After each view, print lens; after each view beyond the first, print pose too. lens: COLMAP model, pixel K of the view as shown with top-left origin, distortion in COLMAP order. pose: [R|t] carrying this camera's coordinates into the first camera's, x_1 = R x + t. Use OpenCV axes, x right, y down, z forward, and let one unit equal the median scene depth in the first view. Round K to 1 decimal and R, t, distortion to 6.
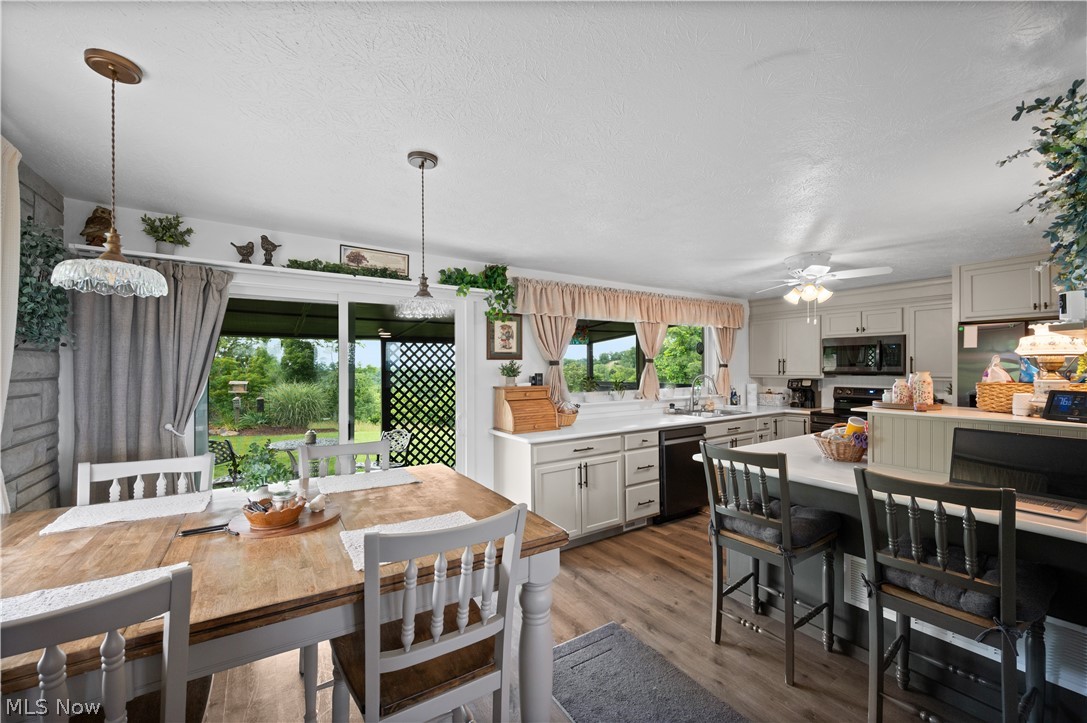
lens RADIAL K [[435.5, 0, 547.9], [0, 435.5, 364.7], [0, 0, 1]] dist [0.000111, -0.000018]
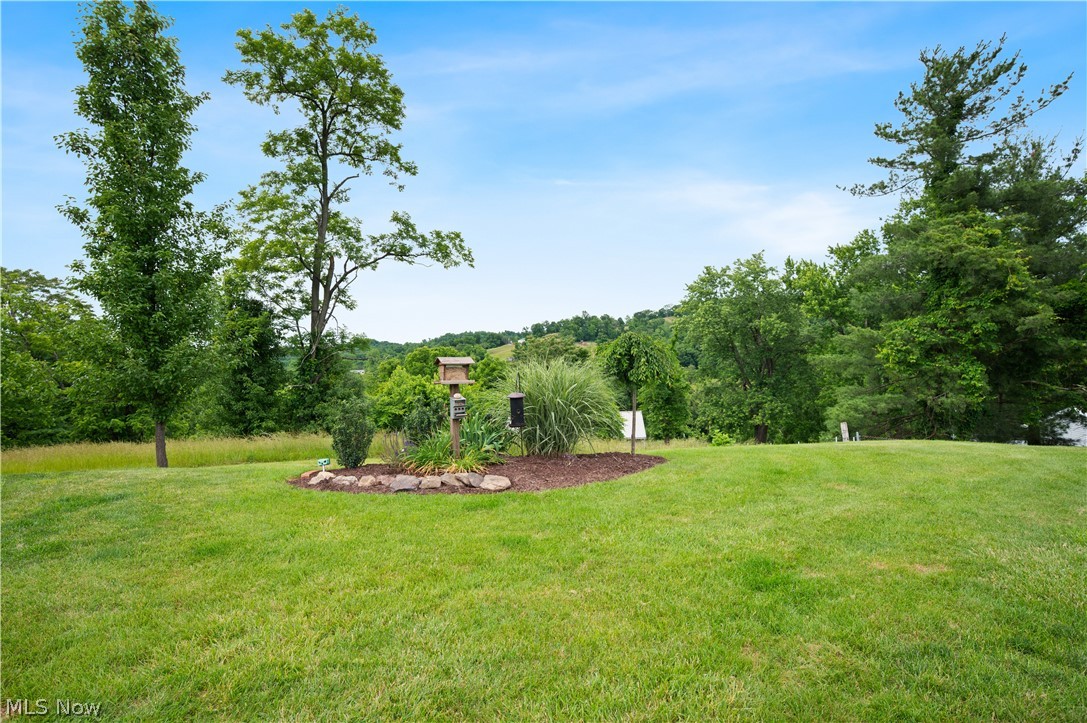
lens RADIAL K [[532.7, 0, 540.8], [0, 532.7, 347.0], [0, 0, 1]] dist [-0.001684, -0.000382]
pose [[0.980473, -0.022320, 0.195383, -2.230334], [0.019891, 0.999699, 0.014386, 0.061549], [-0.195645, -0.010218, 0.980622, 1.544434]]
